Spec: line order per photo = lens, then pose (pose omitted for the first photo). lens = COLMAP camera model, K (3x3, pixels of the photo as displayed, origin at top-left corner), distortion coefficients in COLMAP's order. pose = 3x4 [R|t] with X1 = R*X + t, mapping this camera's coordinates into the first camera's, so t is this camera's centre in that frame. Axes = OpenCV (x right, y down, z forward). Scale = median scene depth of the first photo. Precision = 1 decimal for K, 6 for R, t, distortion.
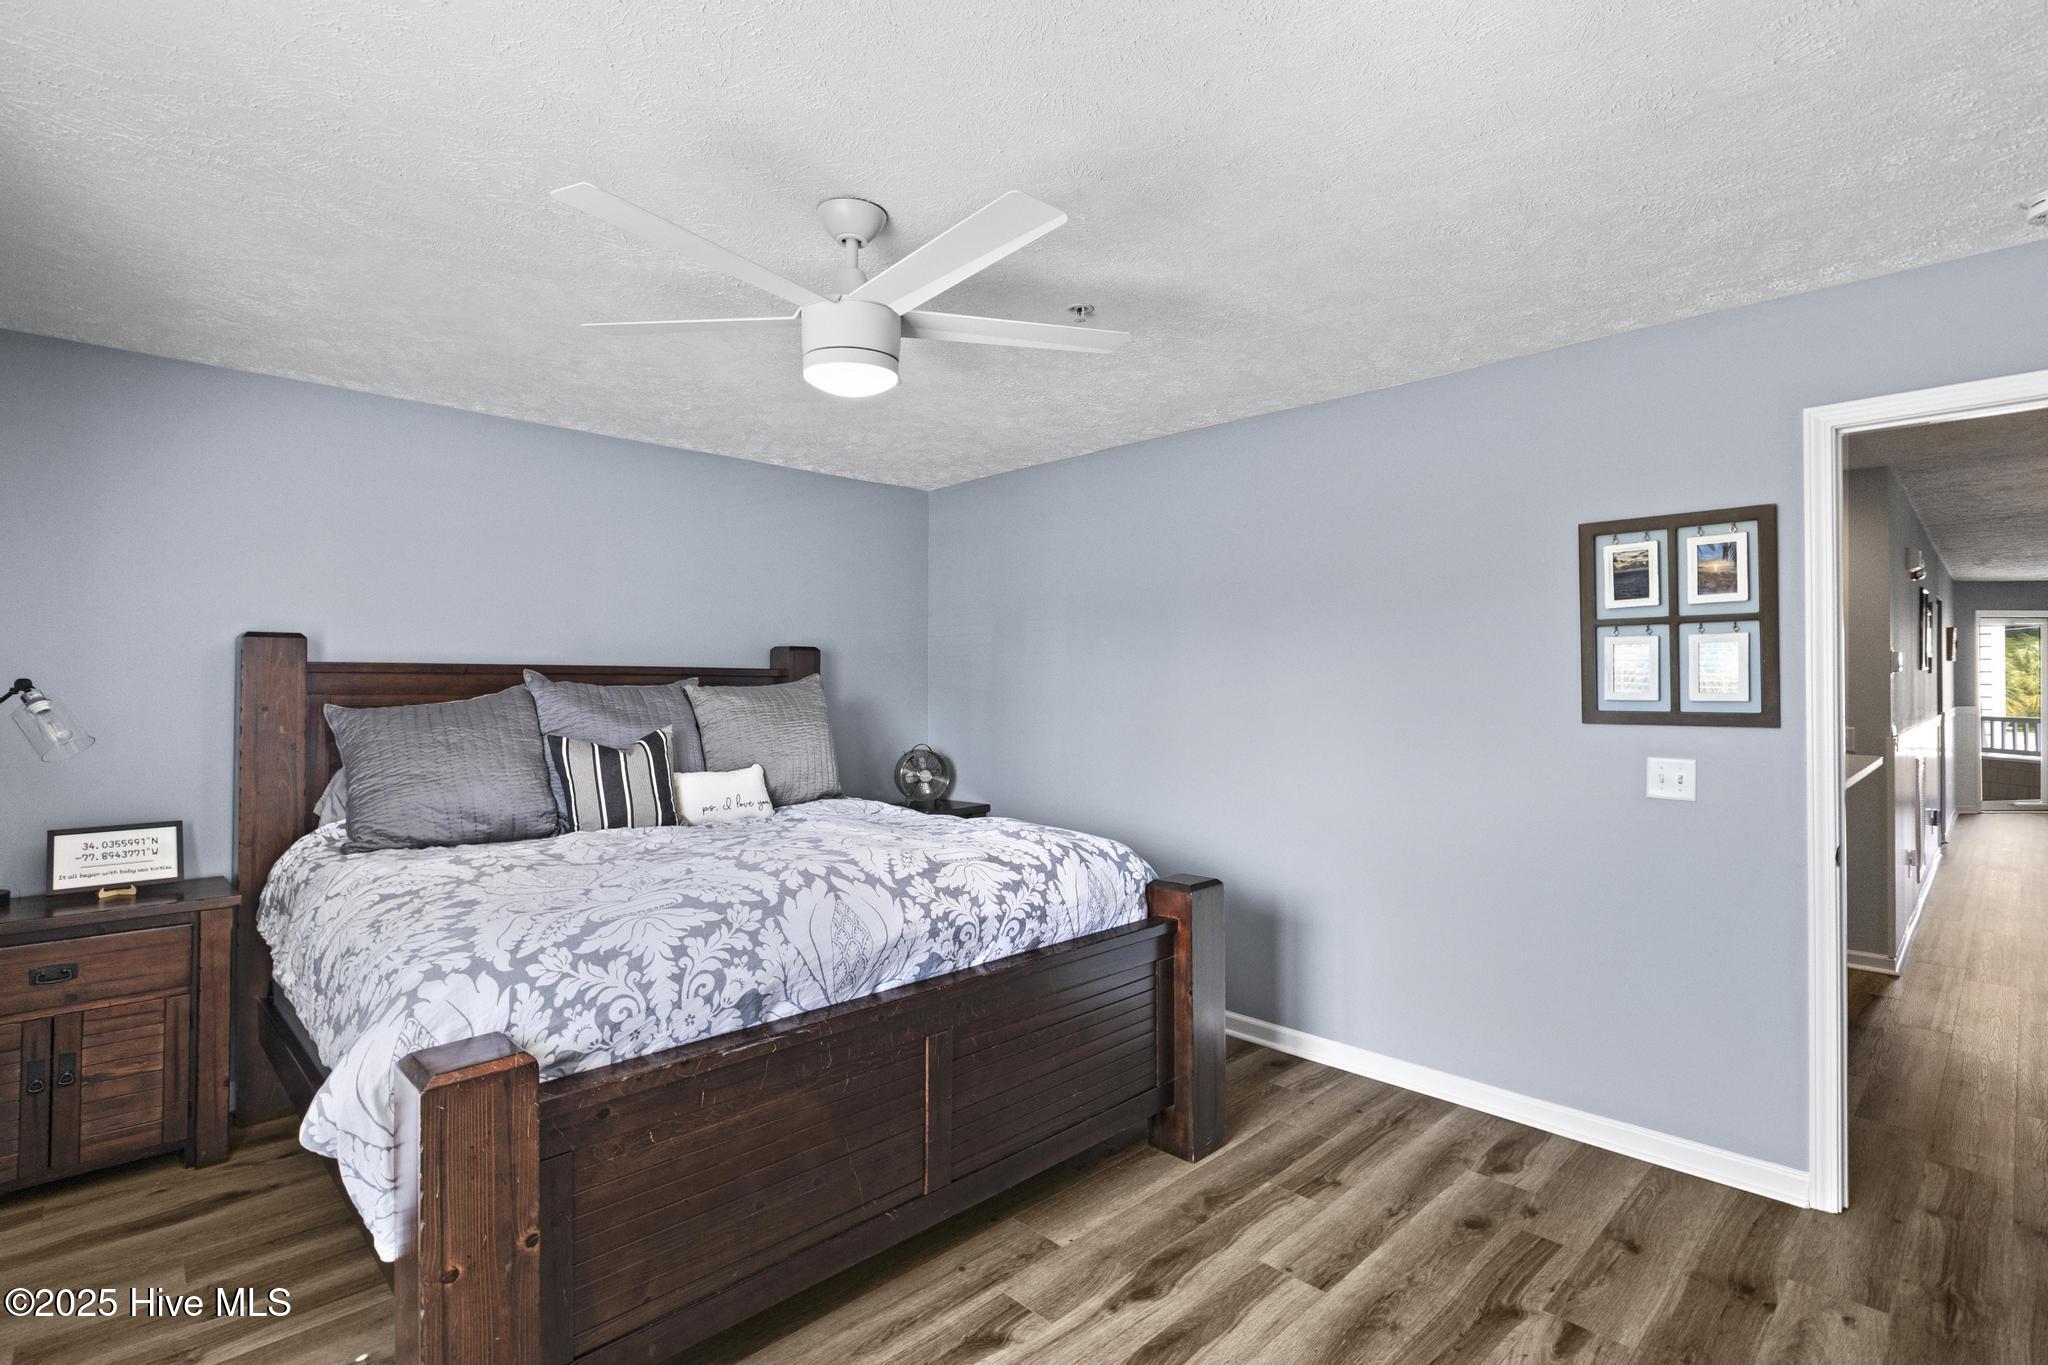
lens RADIAL K [[951.0, 0, 1024.8], [0, 951.0, 664.4], [0, 0, 1]] dist [-0.013924, 0.000468]
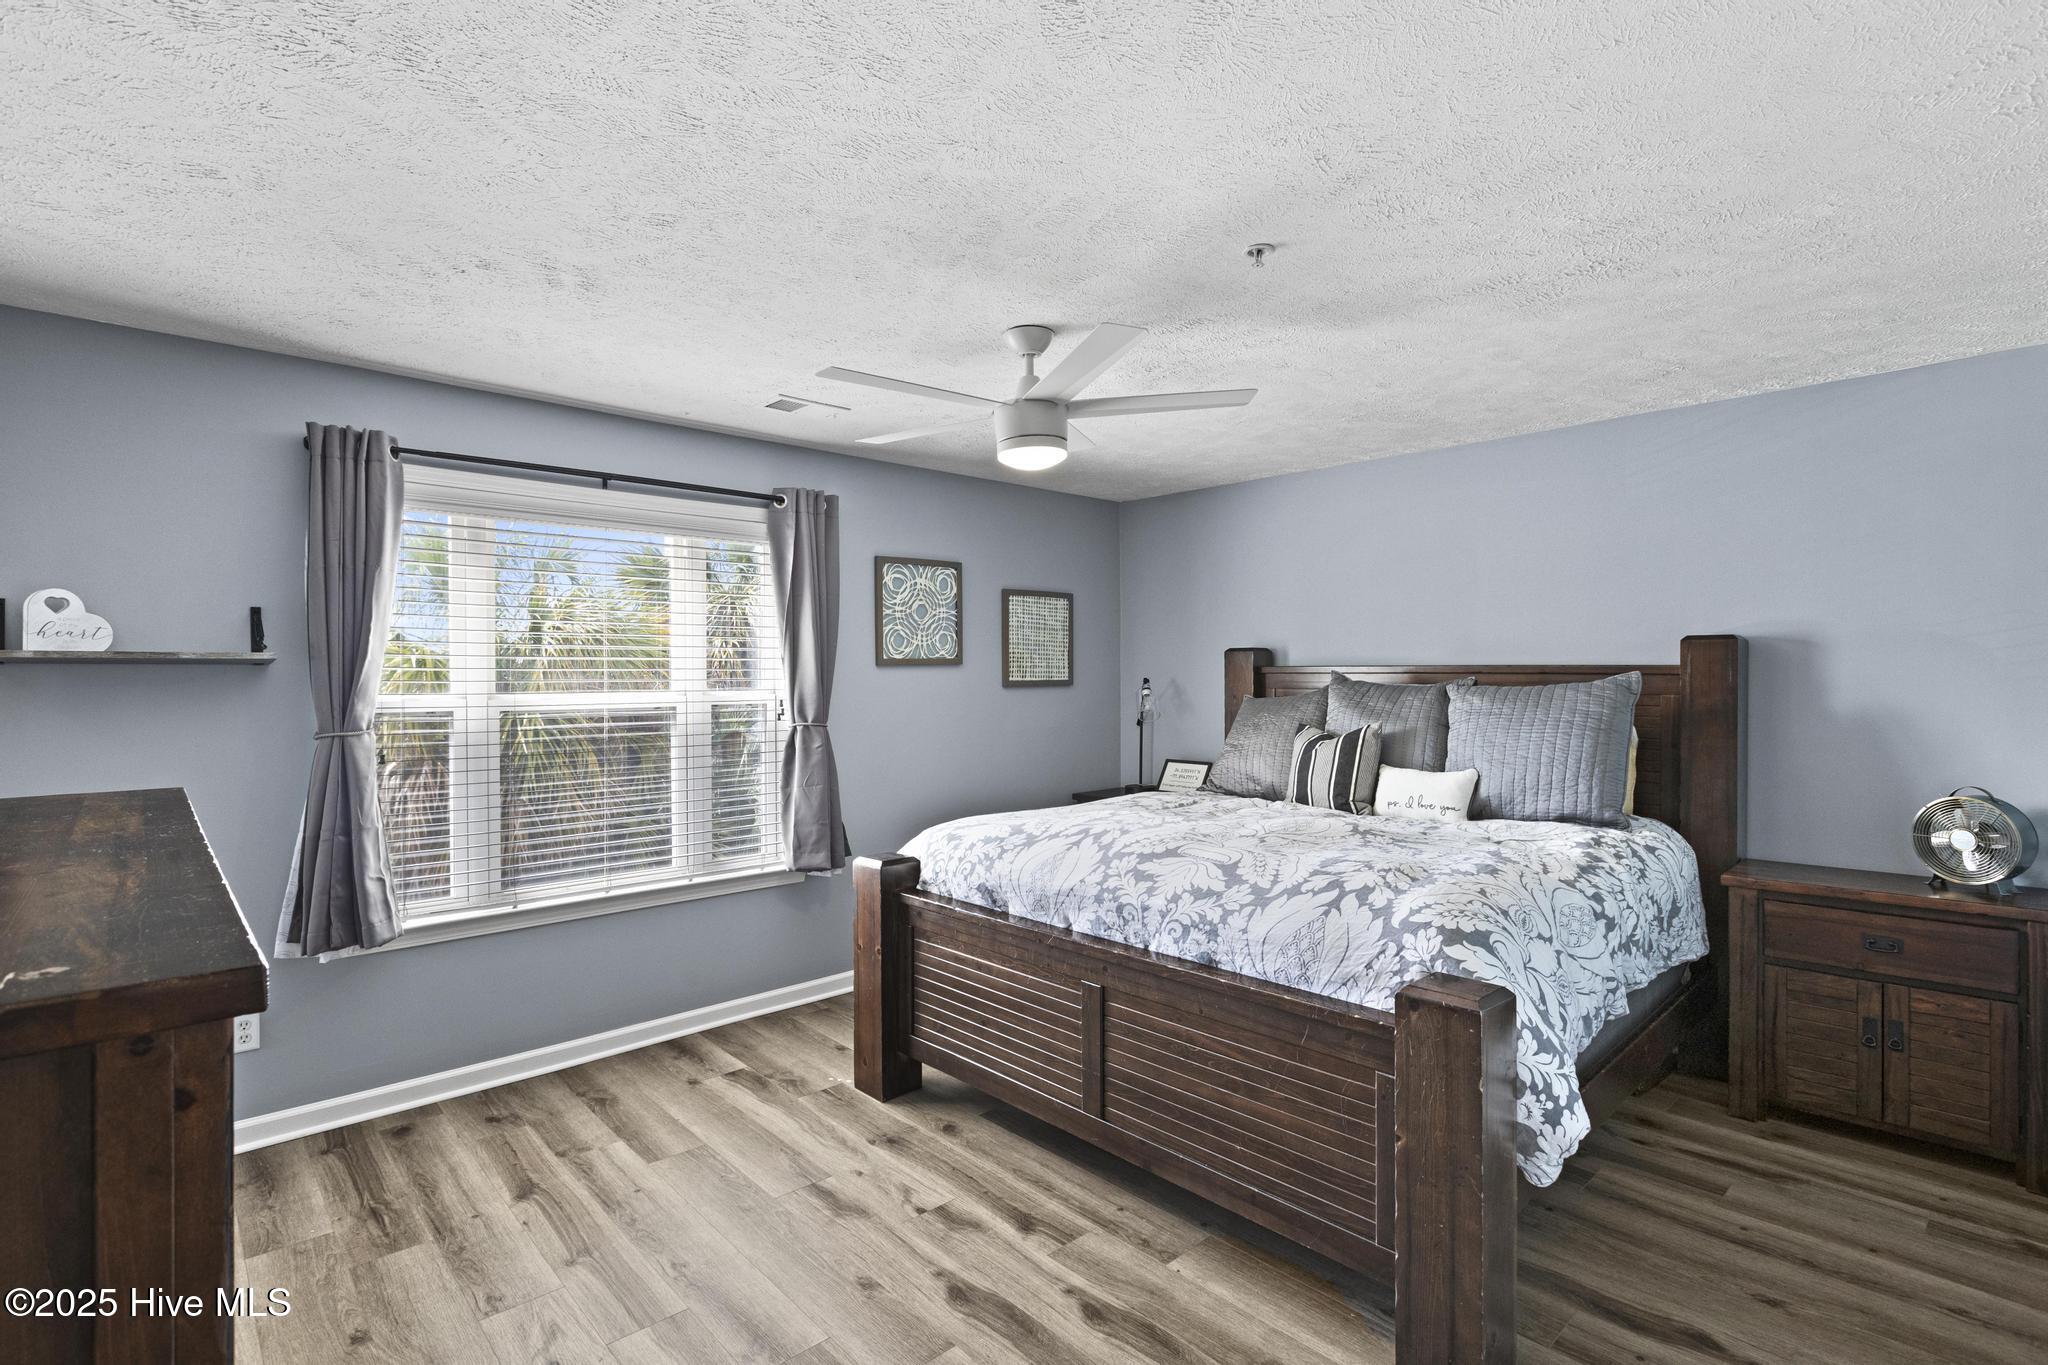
lens RADIAL K [[951.0, 0, 1032.4], [0, 951.0, 676.4], [0, 0, 1]] dist [-0.013924, 0.000468]
pose [[-0.015467, -0.007113, -0.999855, 0.874426], [0.023218, 0.999703, -0.007471, 0.012967], [0.999611, -0.023330, -0.015297, 0.766357]]
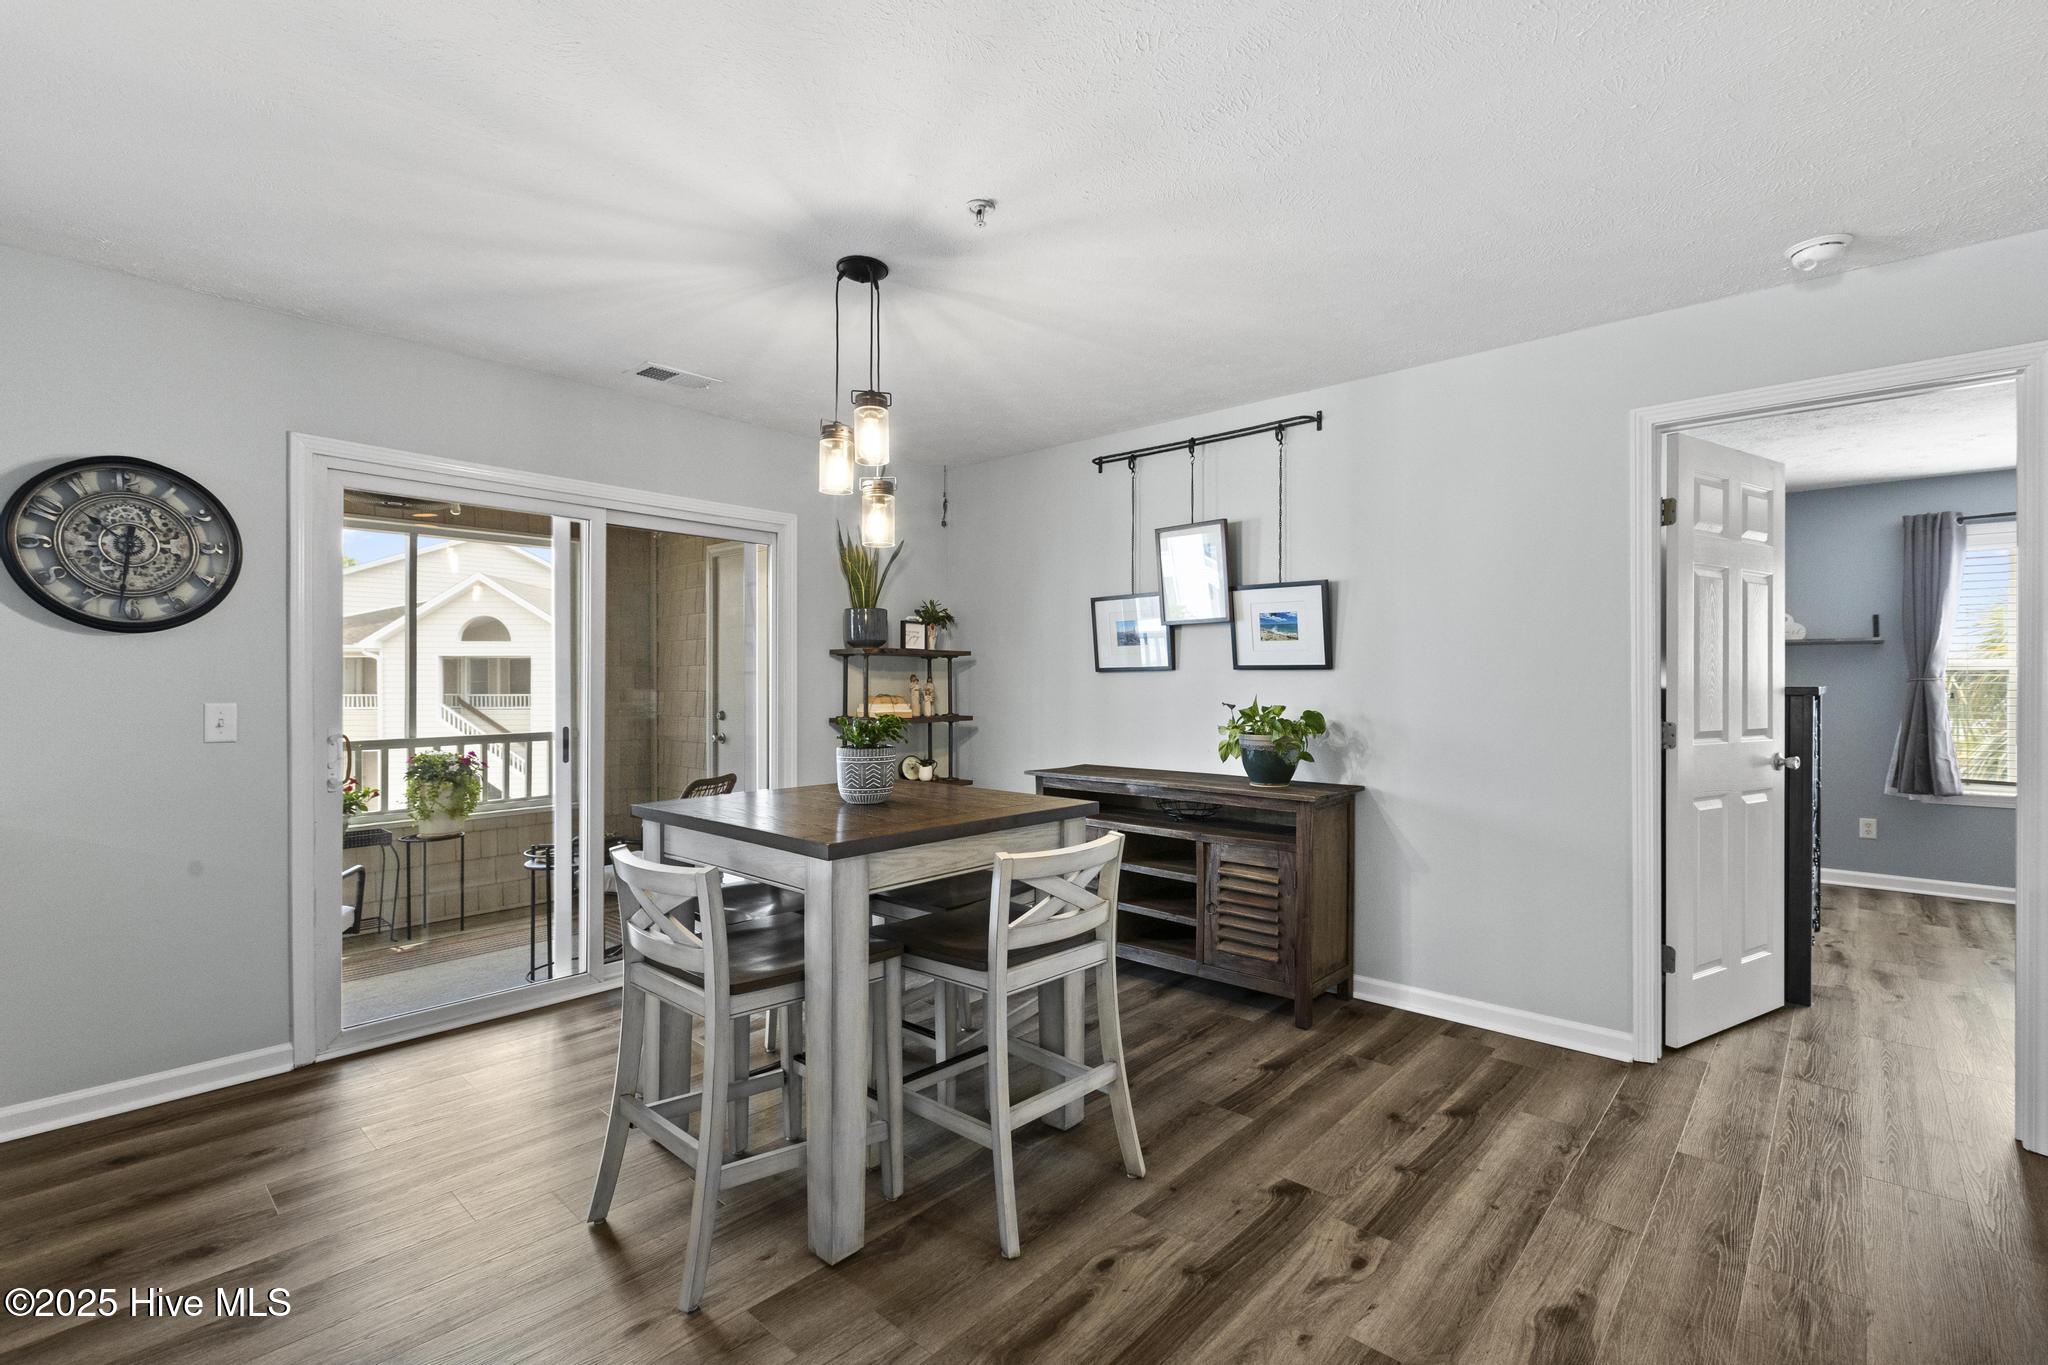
lens RADIAL K [[912.4, 0, 1023.9], [0, 912.4, 684.3], [0, 0, 1]] dist [0.000357, -0.001217]
pose [[-0.996823, 0.000021, -0.079651, 1.861342], [0.000933, 0.999934, -0.011418, 0.082378], [0.079646, -0.011456, -0.996757, 1.731678]]
